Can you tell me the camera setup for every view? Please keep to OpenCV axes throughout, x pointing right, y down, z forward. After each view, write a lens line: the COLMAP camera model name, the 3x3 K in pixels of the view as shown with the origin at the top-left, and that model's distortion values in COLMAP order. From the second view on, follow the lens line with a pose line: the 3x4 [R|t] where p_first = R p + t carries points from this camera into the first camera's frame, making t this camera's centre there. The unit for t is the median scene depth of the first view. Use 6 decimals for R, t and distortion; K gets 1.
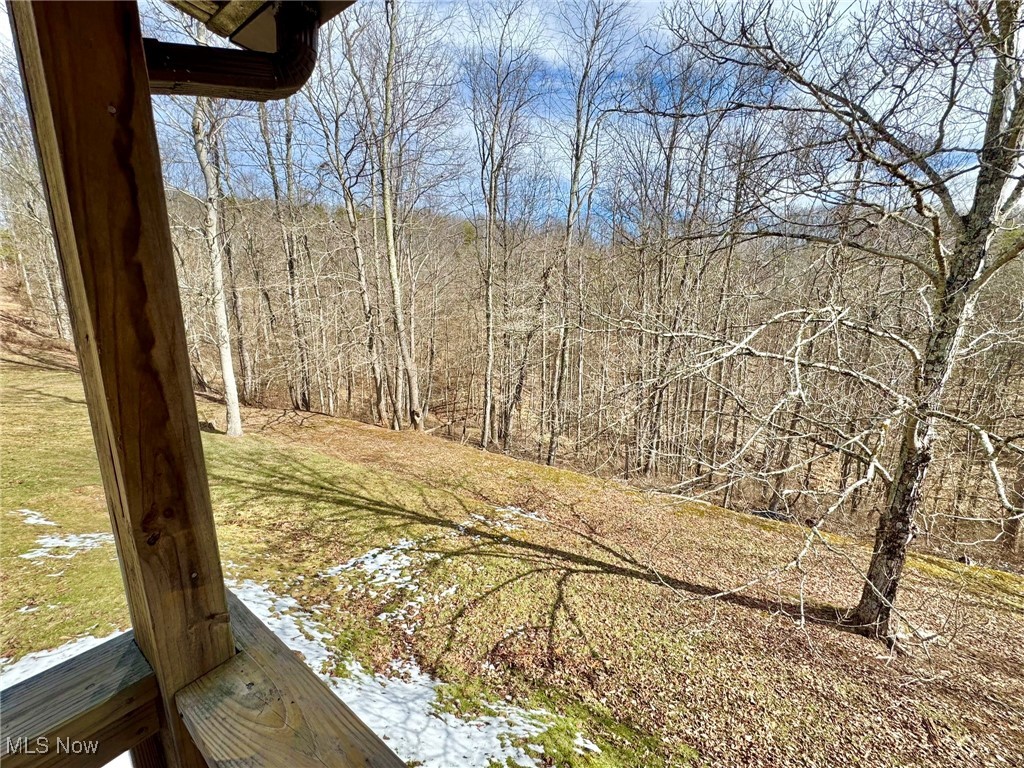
lens RADIAL K [[408.8, 0, 513.1], [0, 408.8, 382.7], [0, 0, 1]] dist [0.000941, -0.000037]
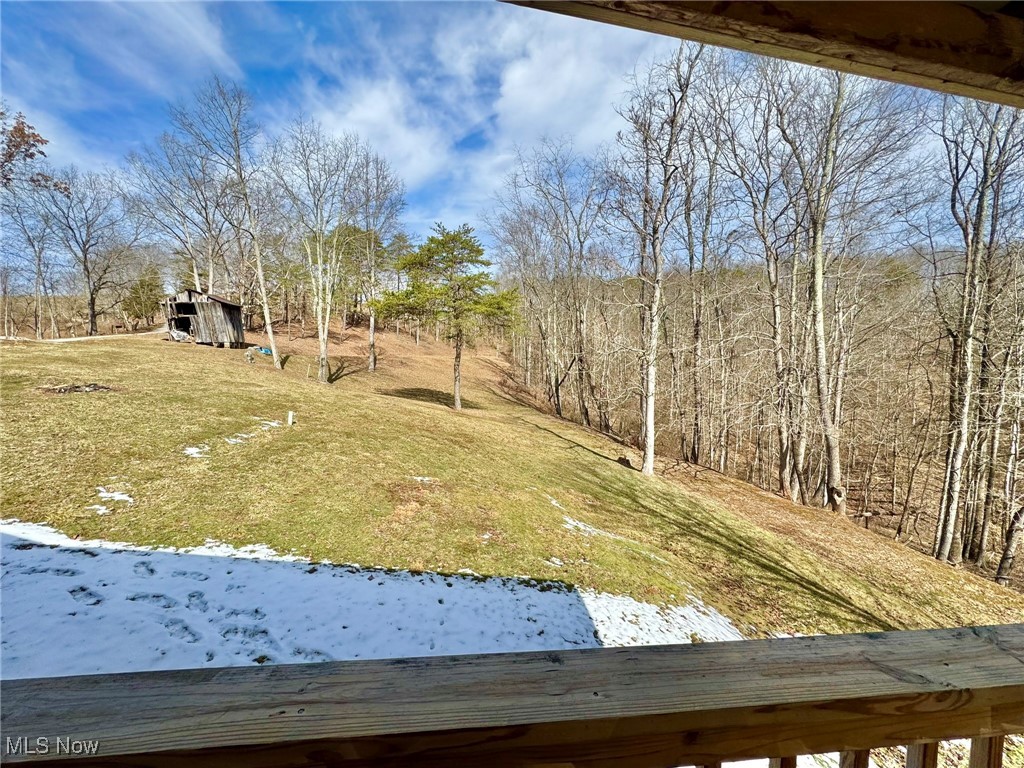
lens RADIAL K [[408.8, 0, 510.3], [0, 408.8, 384.1], [0, 0, 1]] dist [0.000941, -0.000037]
pose [[0.665290, 0.038829, -0.745575, -0.093684], [-0.140175, 0.987383, -0.073658, 0.018312], [0.733308, 0.153515, 0.662339, -0.109352]]
